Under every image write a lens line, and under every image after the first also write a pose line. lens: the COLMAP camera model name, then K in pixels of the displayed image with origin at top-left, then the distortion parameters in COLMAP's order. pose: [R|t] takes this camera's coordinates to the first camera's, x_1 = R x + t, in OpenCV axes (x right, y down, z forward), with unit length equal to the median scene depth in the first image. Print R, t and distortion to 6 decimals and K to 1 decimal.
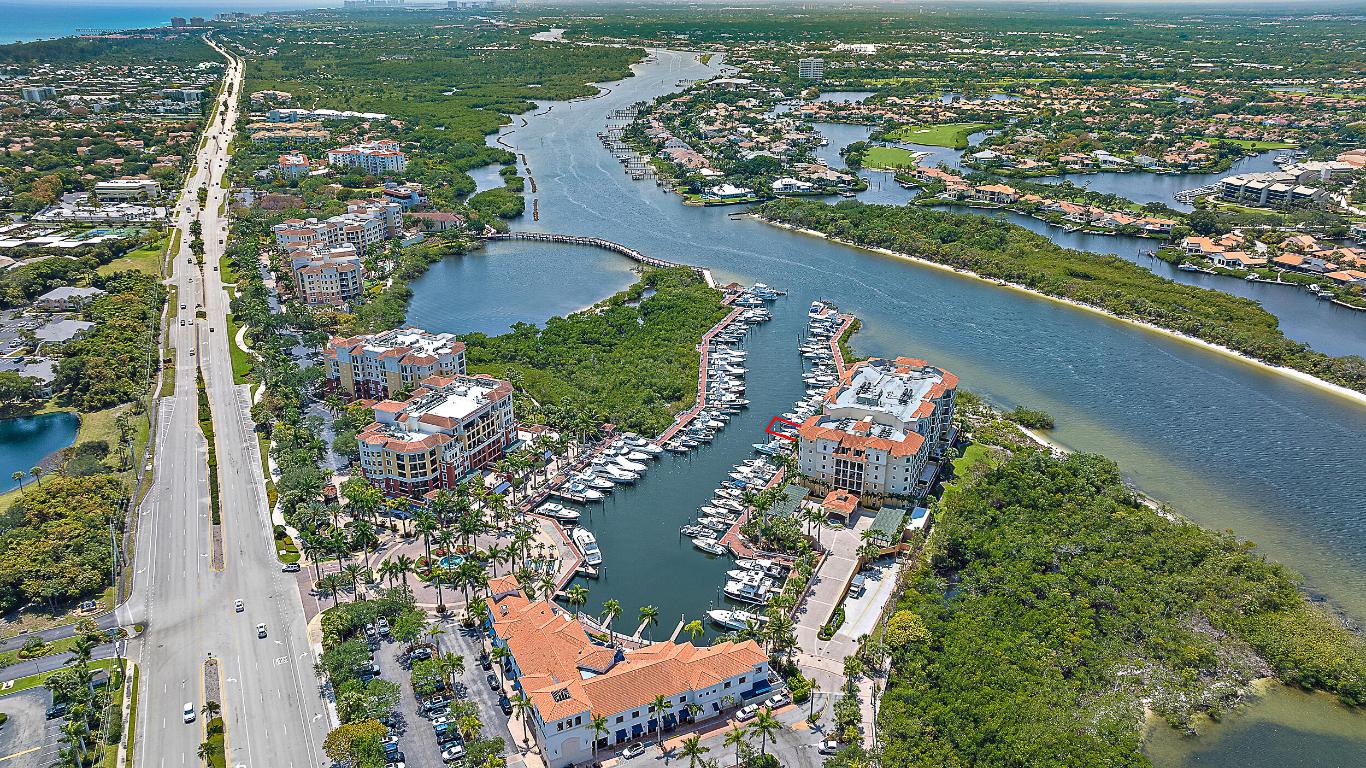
lens RADIAL K [[948.7, 0, 683.0], [0, 948.7, 384.0], [0, 0, 1]] dist [-0.018468, 0.000604]
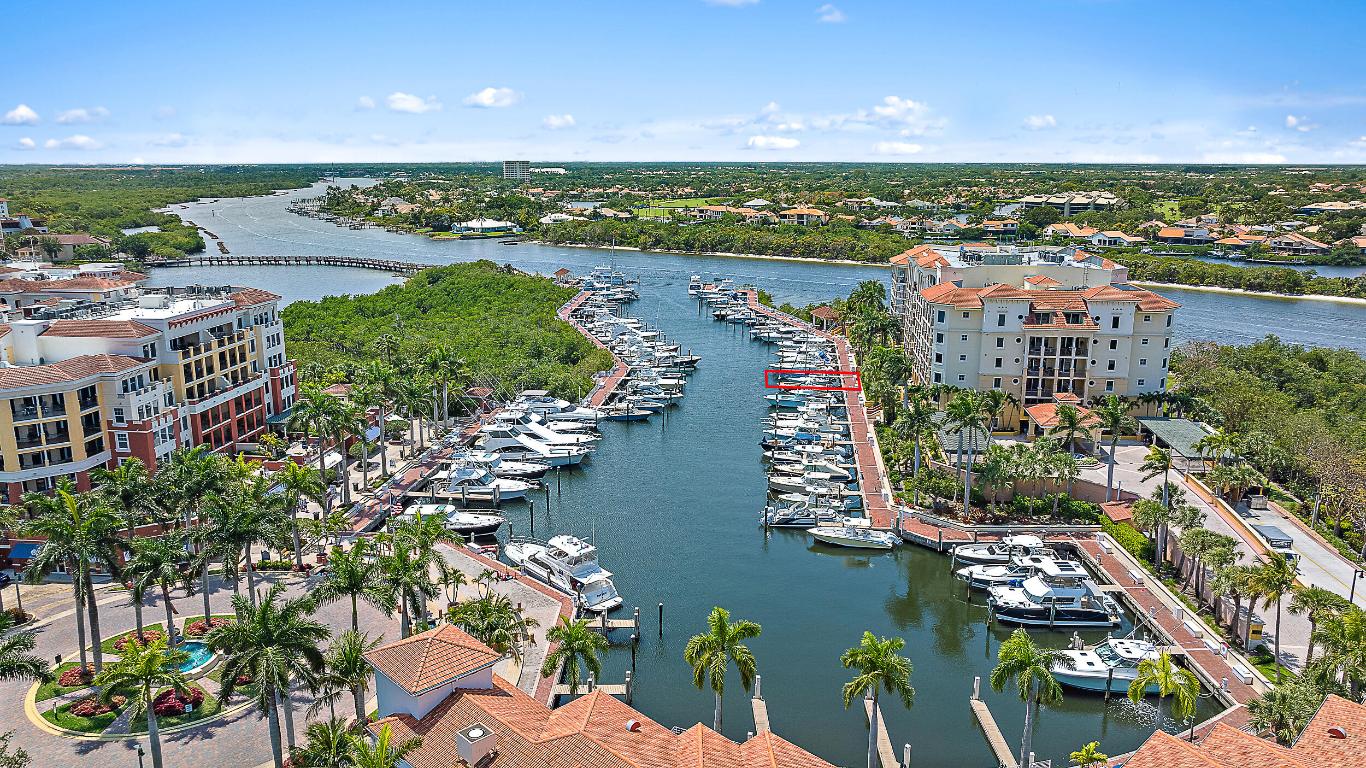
lens RADIAL K [[982.4, 0, 683.0], [0, 982.4, 384.0], [0, 0, 1]] dist [-0.011474, -0.005435]
pose [[0.947537, -0.074011, 0.310960, -0.162397], [0.121427, 0.983241, -0.135985, 0.146687], [-0.295685, 0.166610, 0.940644, 0.572456]]
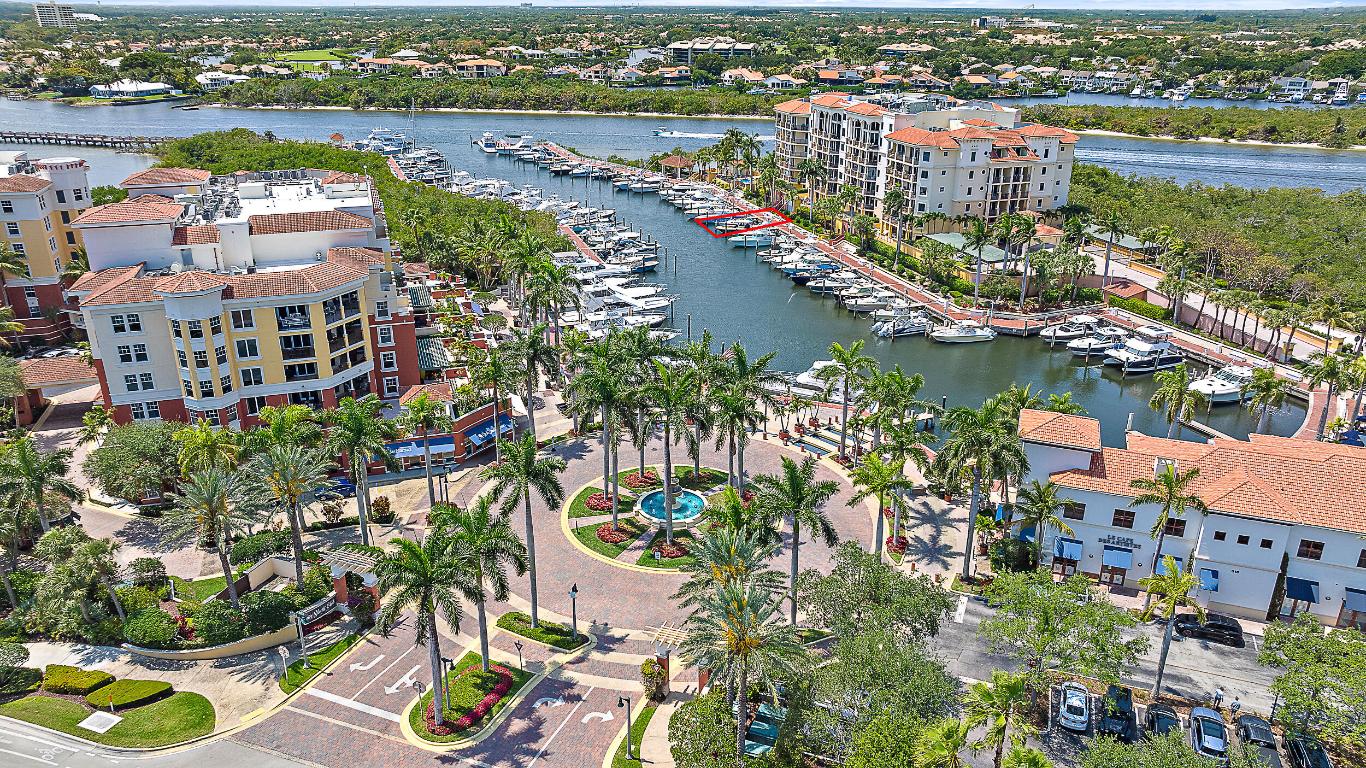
lens RADIAL K [[948.7, 0, 683.0], [0, 948.7, 384.0], [0, 0, 1]] dist [-0.018468, 0.000604]
pose [[0.729292, -0.255926, 0.634535, -0.407842], [0.253747, 0.962441, 0.096540, 0.101113], [-0.635409, 0.090605, 0.766841, 0.655195]]
